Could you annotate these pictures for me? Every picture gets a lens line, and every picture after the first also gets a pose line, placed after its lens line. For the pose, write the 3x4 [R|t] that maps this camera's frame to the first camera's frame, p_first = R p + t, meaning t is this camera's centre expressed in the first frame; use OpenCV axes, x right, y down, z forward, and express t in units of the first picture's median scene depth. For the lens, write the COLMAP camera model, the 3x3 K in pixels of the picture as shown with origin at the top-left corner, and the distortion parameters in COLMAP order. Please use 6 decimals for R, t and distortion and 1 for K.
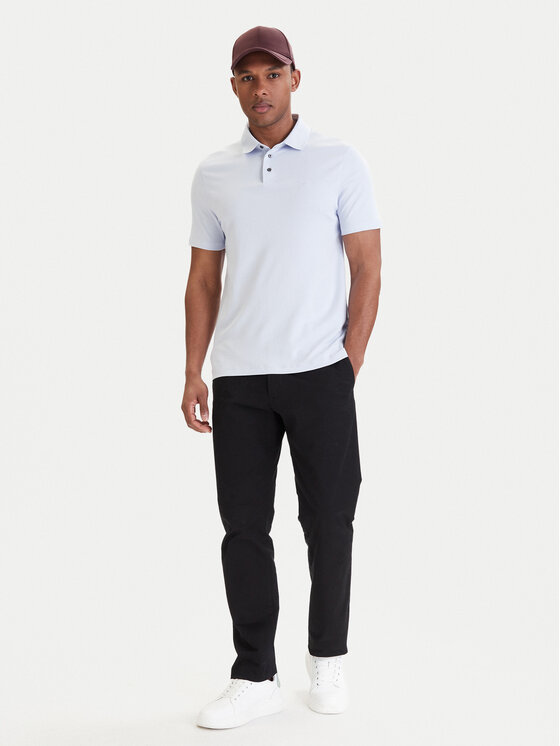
lens RADIAL K [[980.1, 0, 280.0], [0, 980.1, 373.0], [0, 0, 1]] dist [-0.020366, -0.041824]
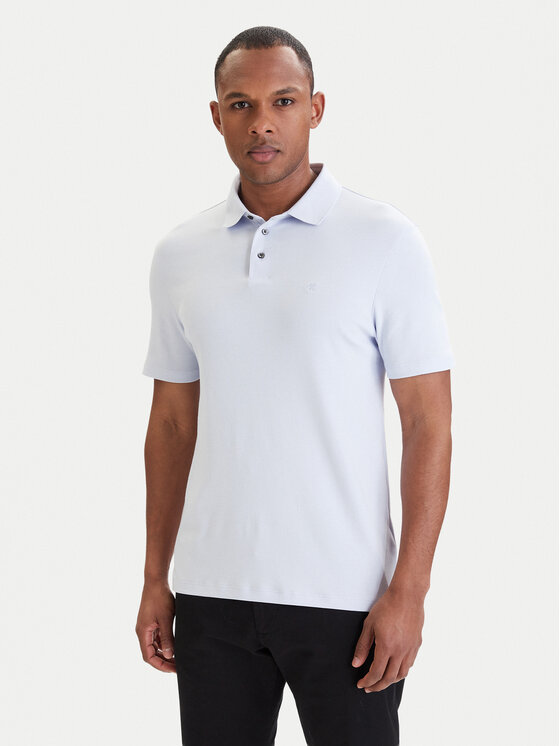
lens RADIAL K [[1025.6, 0, 280.0], [0, 1025.6, 373.0], [0, 0, 1]] dist [0.038265, 0.023802]
pose [[0.997478, 0.035039, -0.061727, 0.036165], [-0.039661, 0.996371, -0.075311, -0.087795], [0.058864, 0.077569, 0.995248, 0.376645]]
